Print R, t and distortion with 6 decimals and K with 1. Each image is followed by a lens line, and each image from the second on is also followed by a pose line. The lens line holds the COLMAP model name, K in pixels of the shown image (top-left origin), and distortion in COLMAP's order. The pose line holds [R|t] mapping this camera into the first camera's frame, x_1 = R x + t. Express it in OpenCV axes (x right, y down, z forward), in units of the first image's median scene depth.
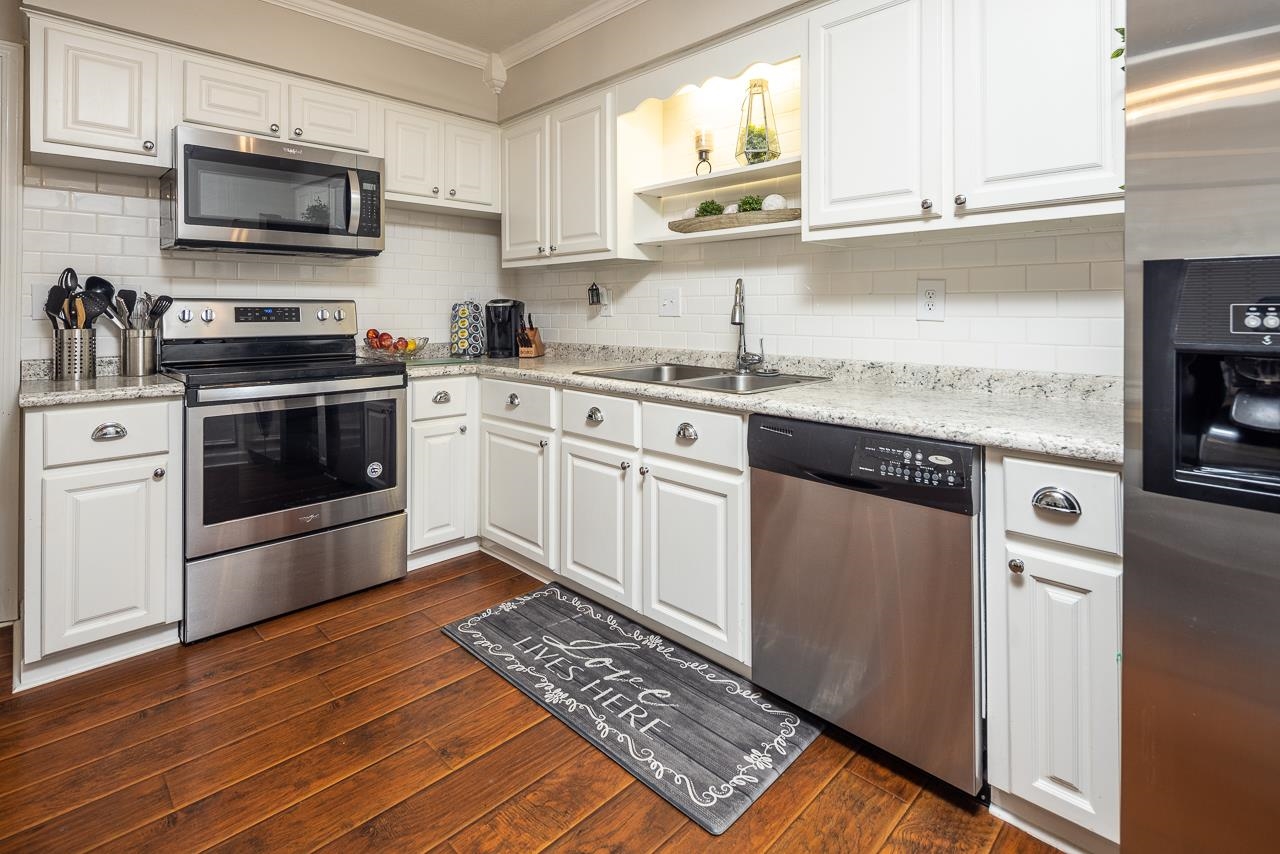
lens RADIAL K [[612.7, 0, 640.3], [0, 612.7, 406.3], [0, 0, 1]] dist [0.001421, -0.000214]
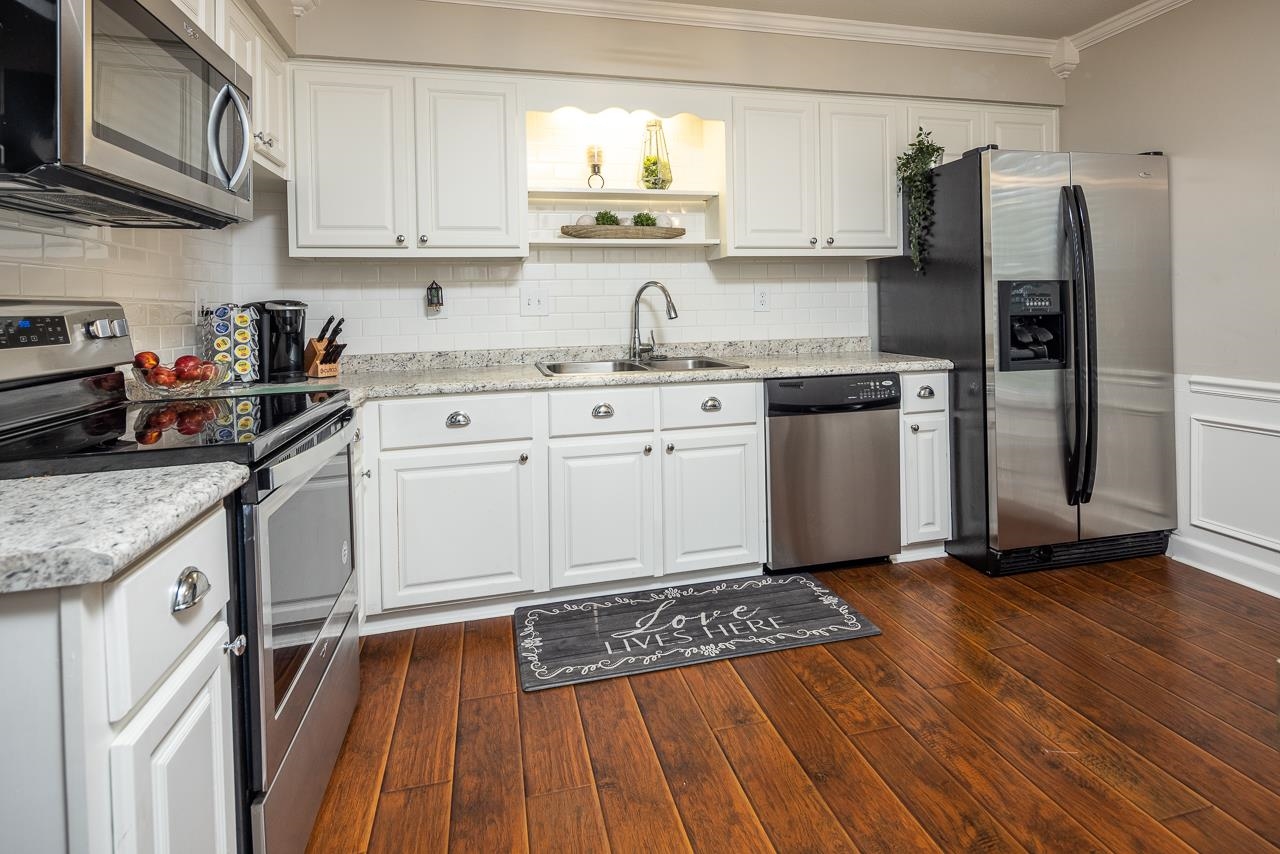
lens RADIAL K [[604.2, 0, 640.0], [0, 604.2, 413.7], [0, 0, 1]] dist [0.002698, 0.000386]
pose [[0.519272, -0.160257, 0.839449, -1.027643], [0.152984, 0.983825, 0.093186, -0.075697], [-0.840805, 0.080033, 0.535389, 0.458485]]
